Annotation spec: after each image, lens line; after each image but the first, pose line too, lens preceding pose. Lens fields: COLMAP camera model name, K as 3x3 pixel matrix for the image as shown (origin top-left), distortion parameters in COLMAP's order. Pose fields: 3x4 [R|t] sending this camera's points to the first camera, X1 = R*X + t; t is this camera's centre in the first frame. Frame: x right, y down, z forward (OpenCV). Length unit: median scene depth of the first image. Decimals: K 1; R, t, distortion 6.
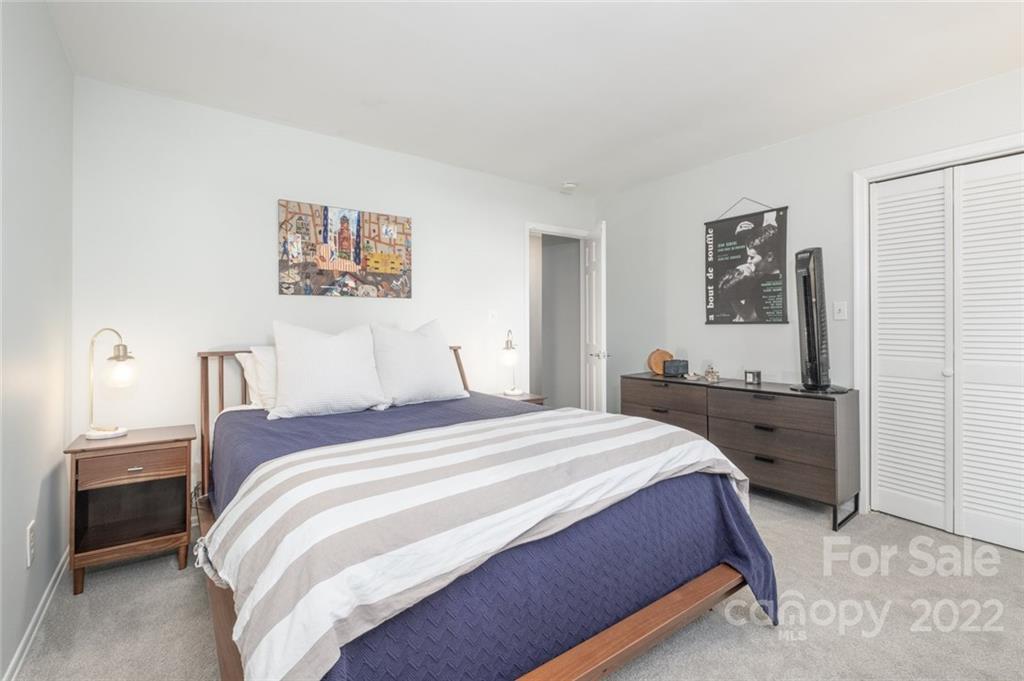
lens RADIAL K [[454.7, 0, 506.9], [0, 454.7, 329.6], [0, 0, 1]] dist [-0.001588, 0.000060]
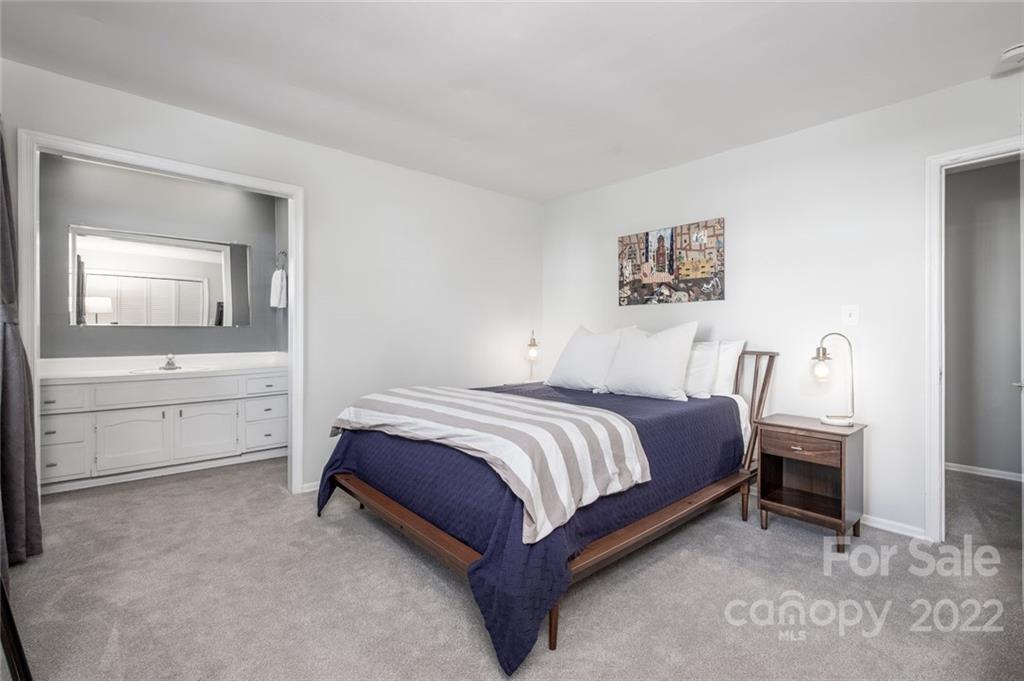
lens RADIAL K [[454.7, 0, 514.1], [0, 454.7, 337.0], [0, 0, 1]] dist [-0.001588, 0.000060]
pose [[0.102890, 0.012393, -0.994616, 0.784886], [-0.007537, 0.999903, 0.011679, 0.002806], [0.994664, 0.006295, 0.102973, 0.501641]]
